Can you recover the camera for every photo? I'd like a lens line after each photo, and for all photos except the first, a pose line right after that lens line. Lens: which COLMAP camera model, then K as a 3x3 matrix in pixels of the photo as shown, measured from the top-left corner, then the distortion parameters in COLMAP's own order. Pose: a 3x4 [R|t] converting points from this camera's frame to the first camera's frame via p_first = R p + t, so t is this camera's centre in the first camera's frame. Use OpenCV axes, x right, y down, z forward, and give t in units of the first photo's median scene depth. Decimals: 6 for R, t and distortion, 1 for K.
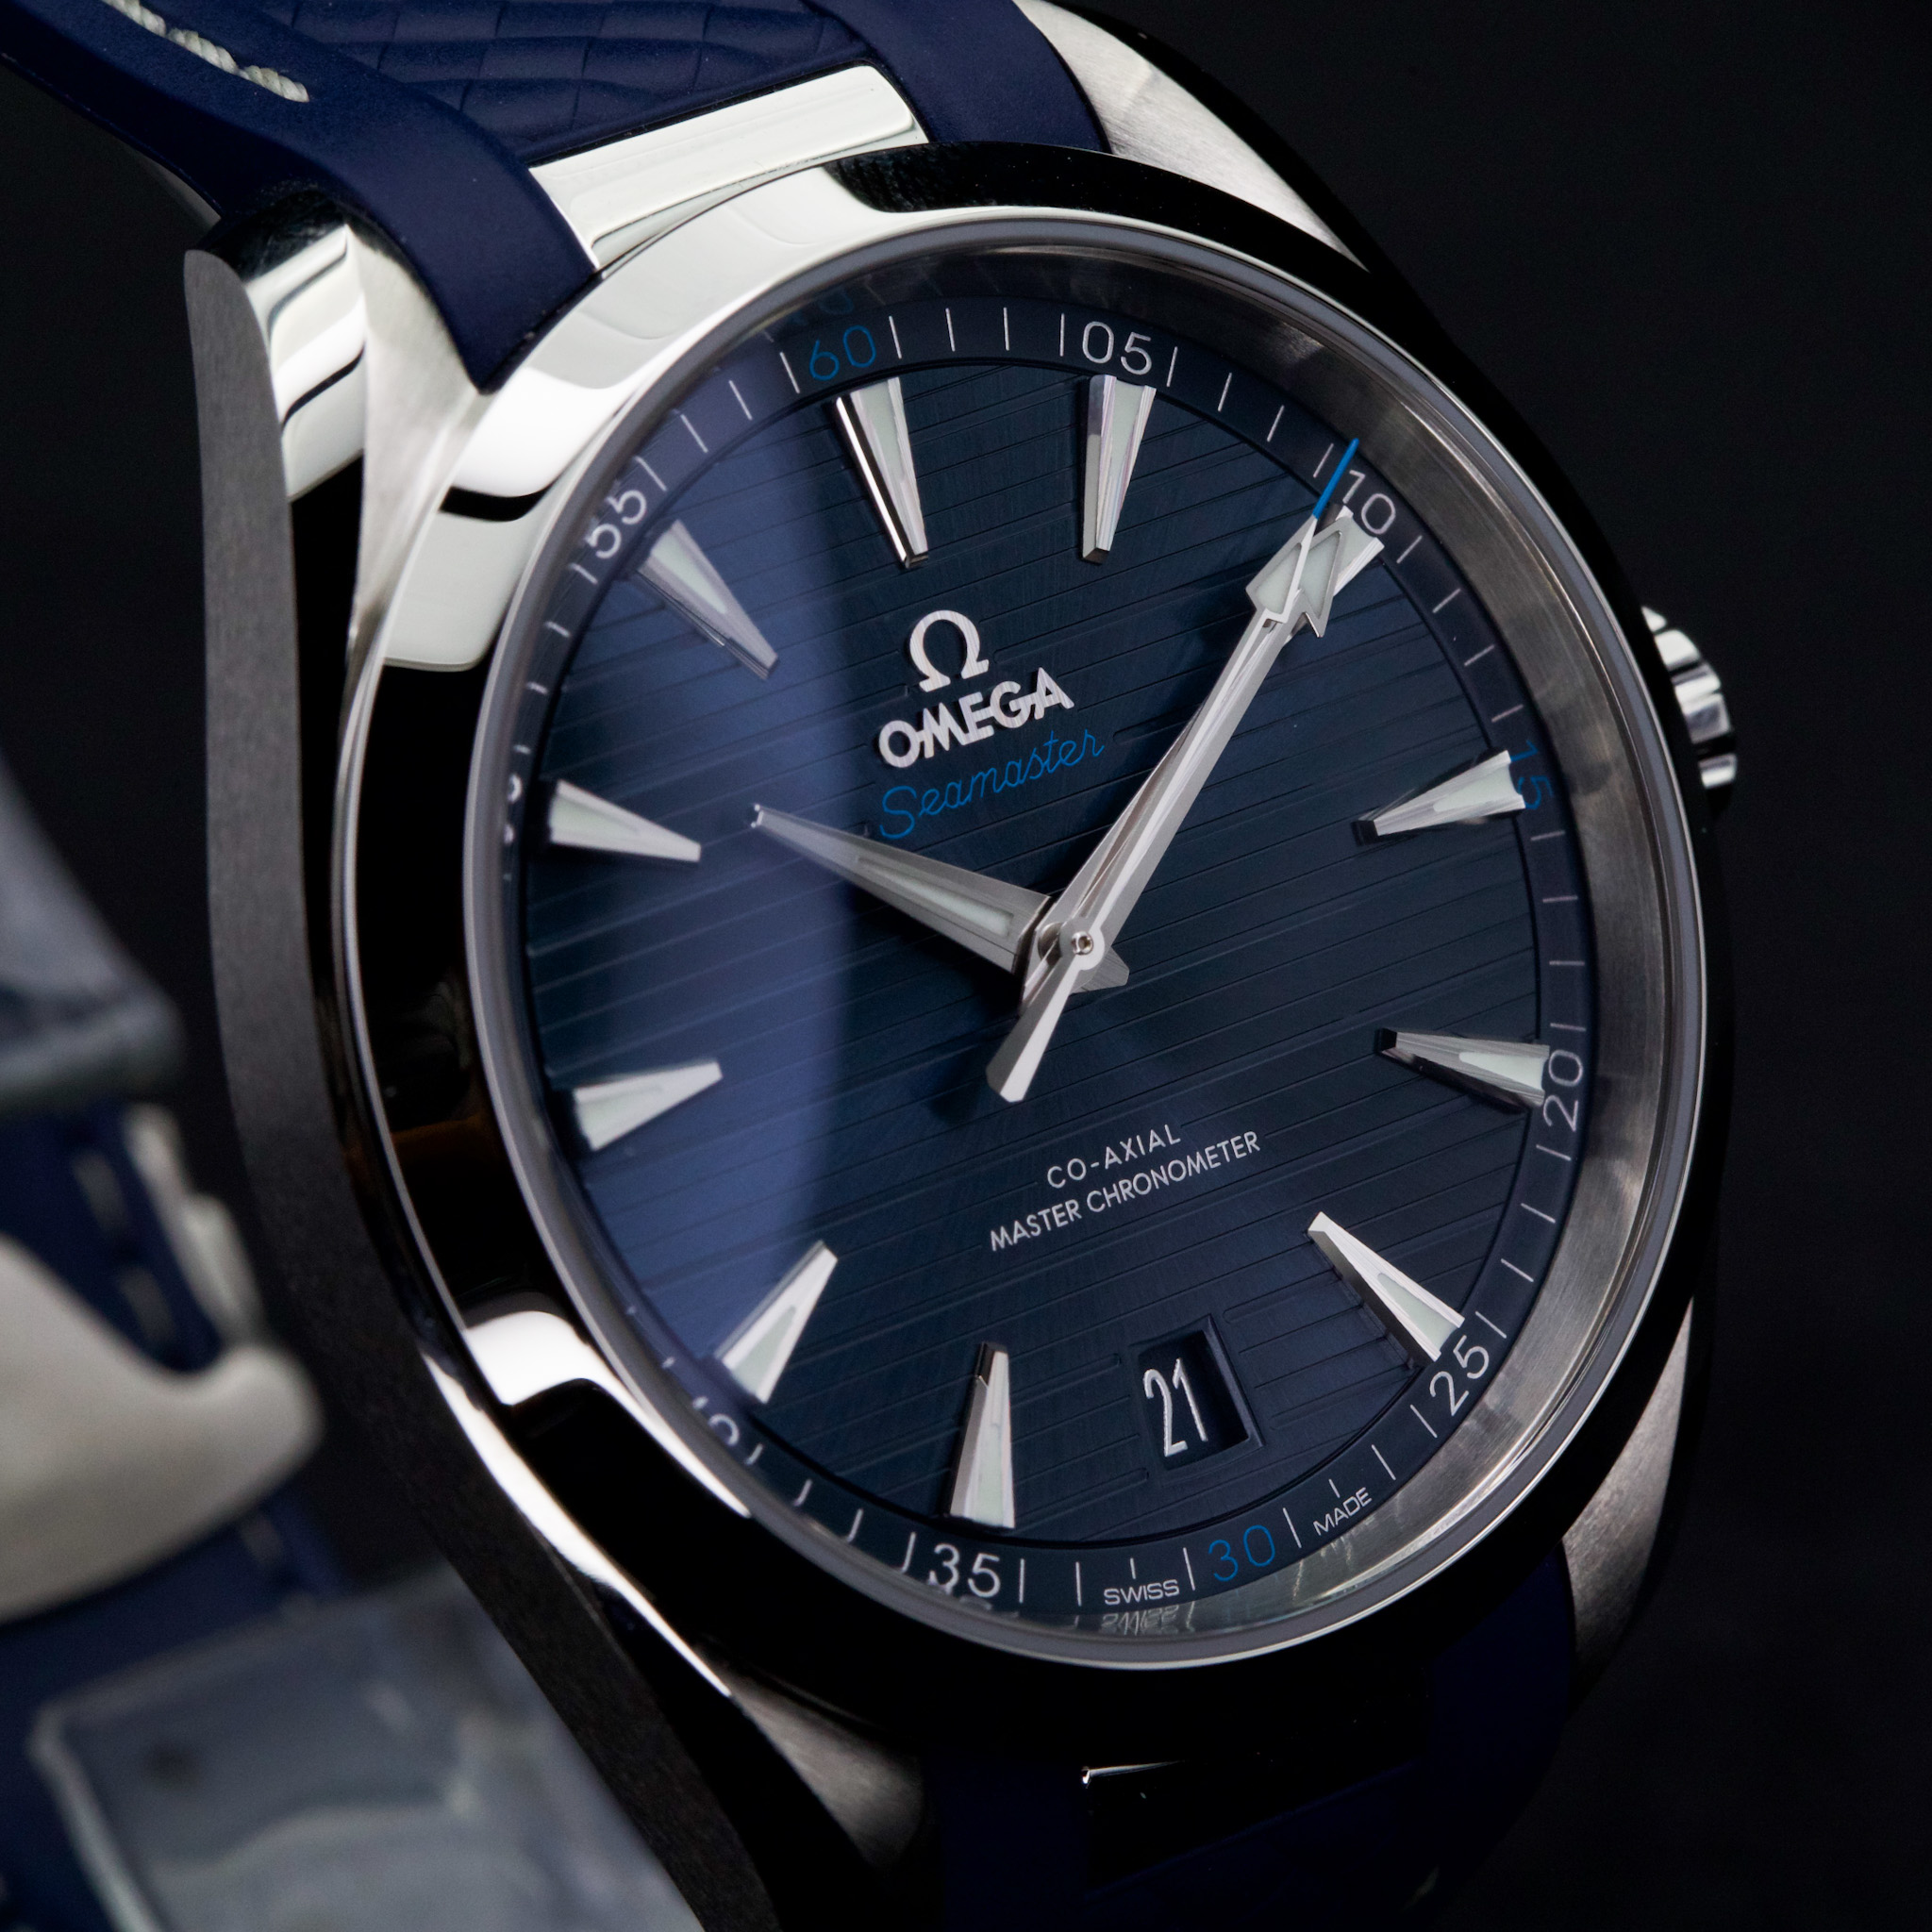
lens RADIAL K [[12666.4, 0, 966.0], [0, 12666.4, 966.0], [0, 0, 1]] dist [0.373533, 6.323503]
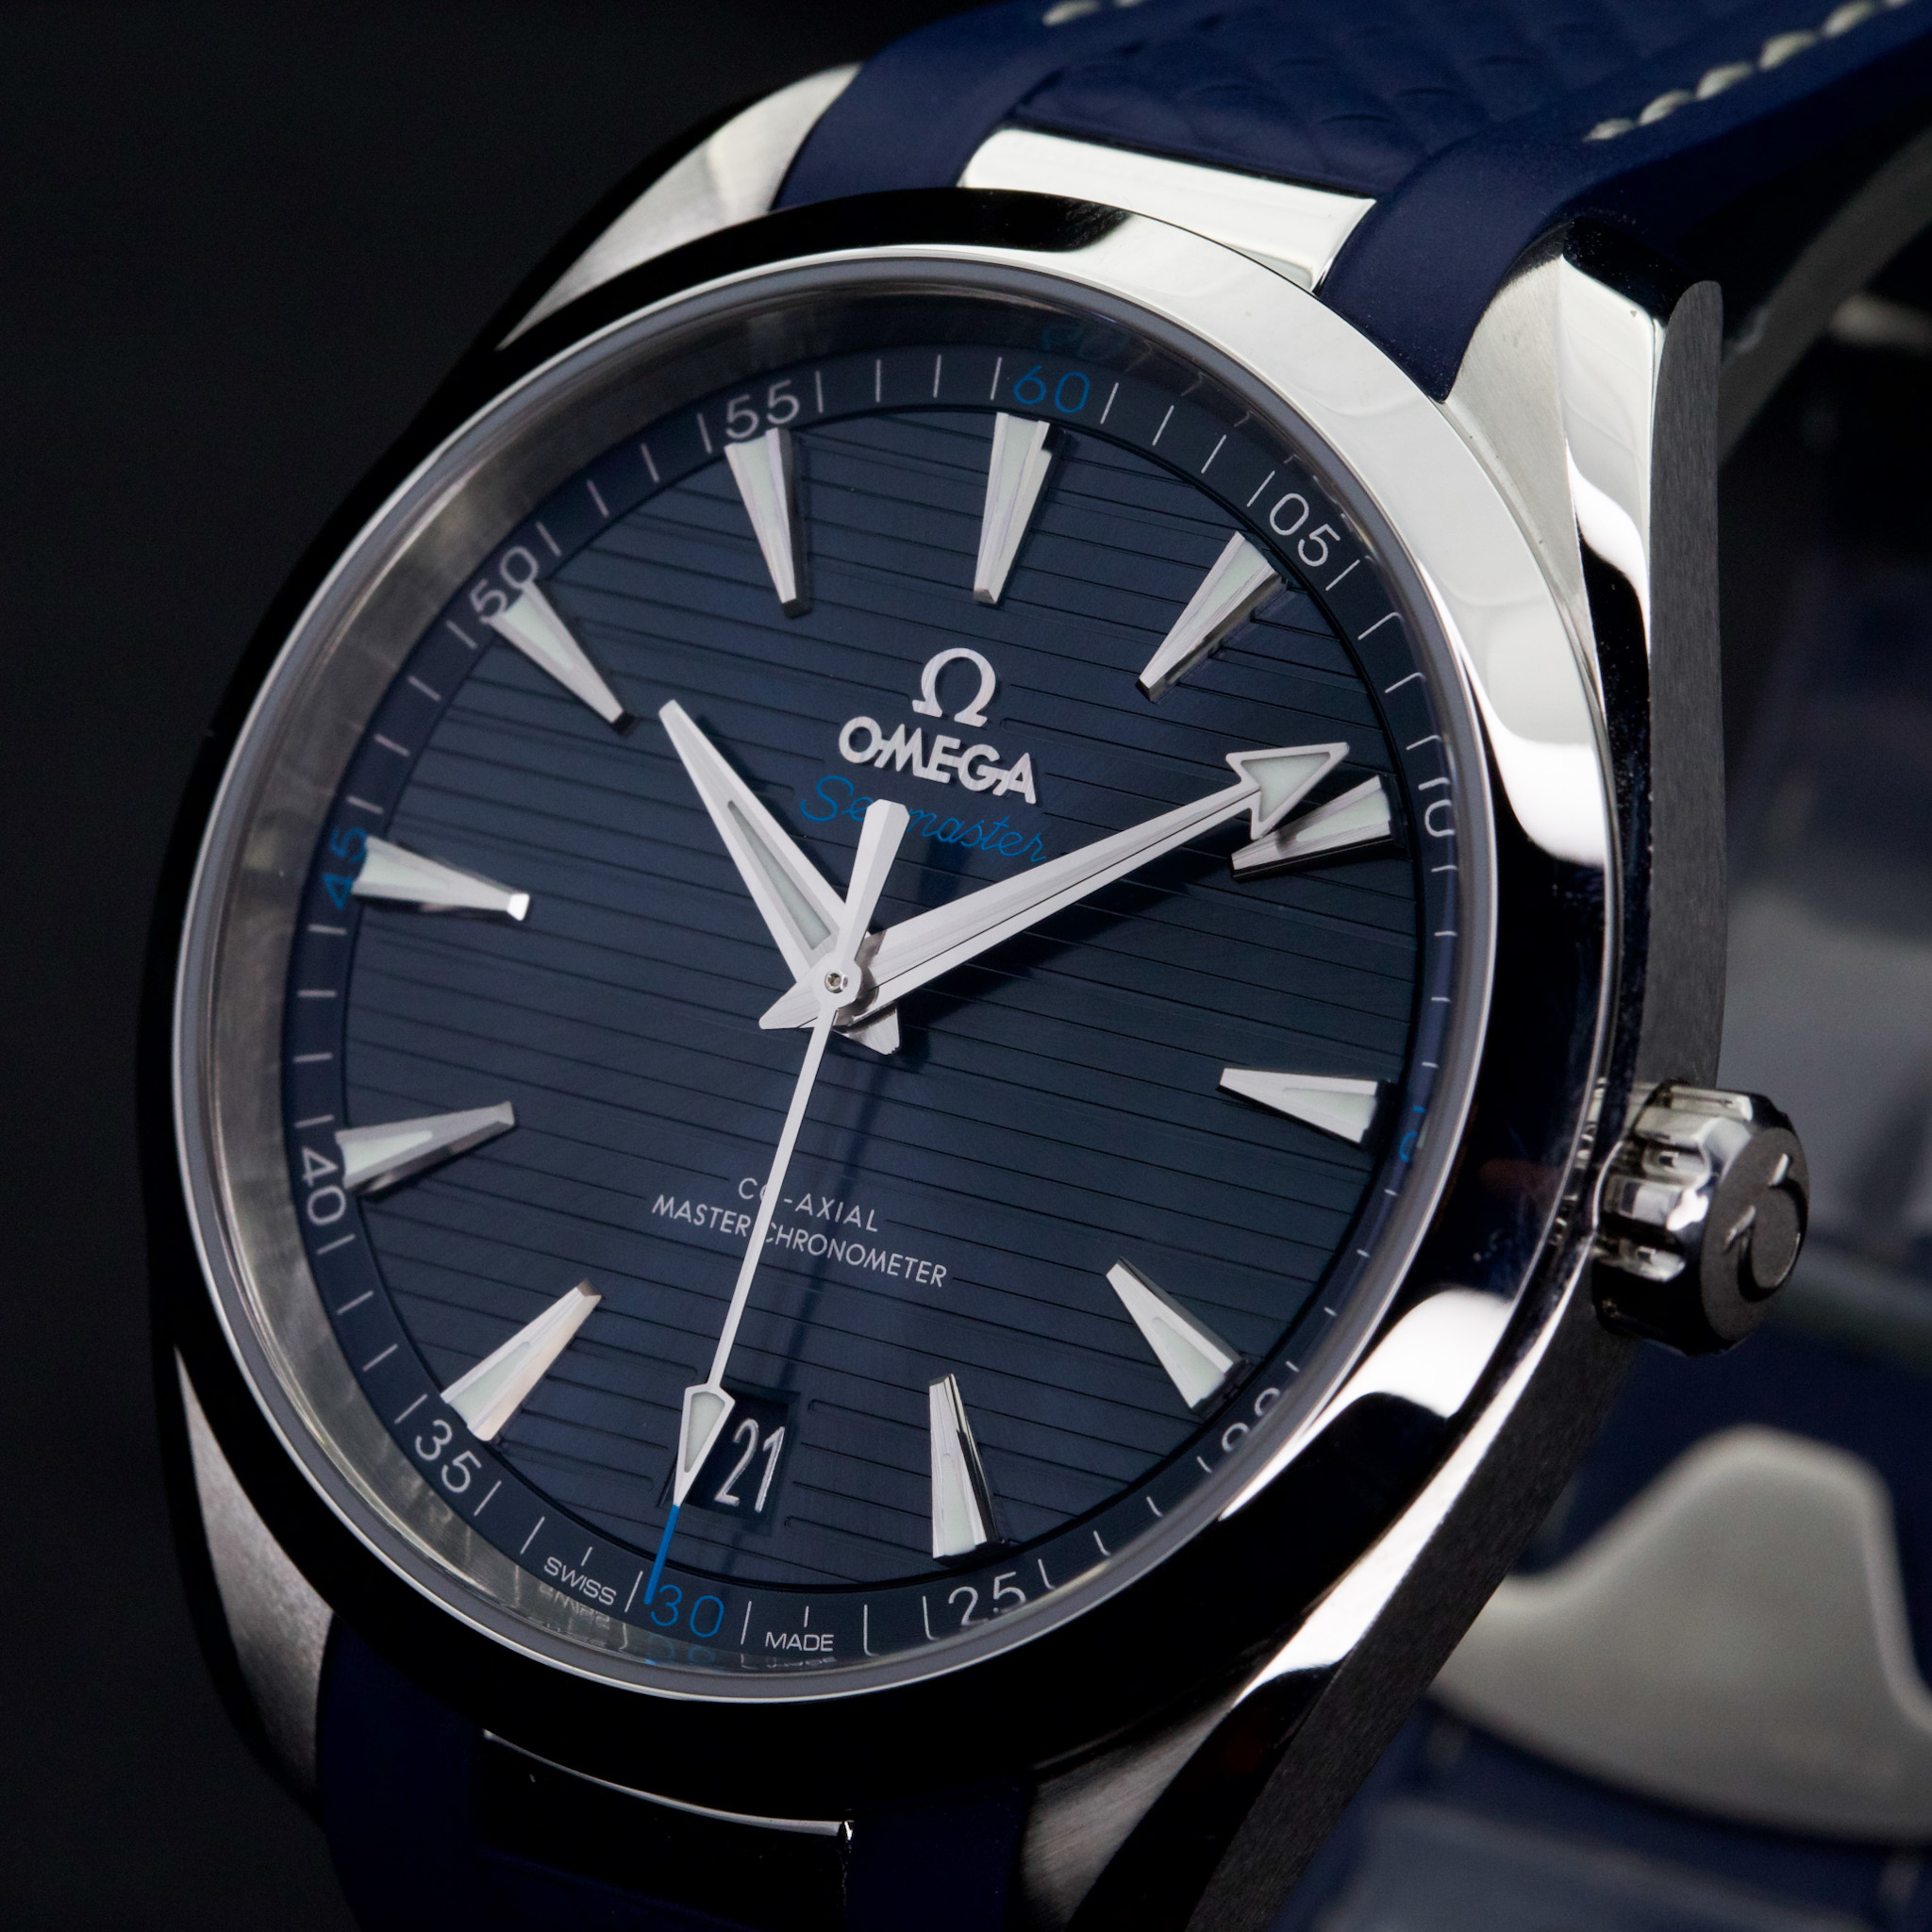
lens RADIAL K [[12666.4, 0, 966.0], [0, 12666.4, 966.0], [0, 0, 1]] dist [0.373533, 6.323503]
pose [[0.361354, 0.359142, -0.860489, 0.858852], [-0.457057, 0.872597, 0.172259, -0.176836], [0.812725, 0.331046, 0.479464, 0.531210]]
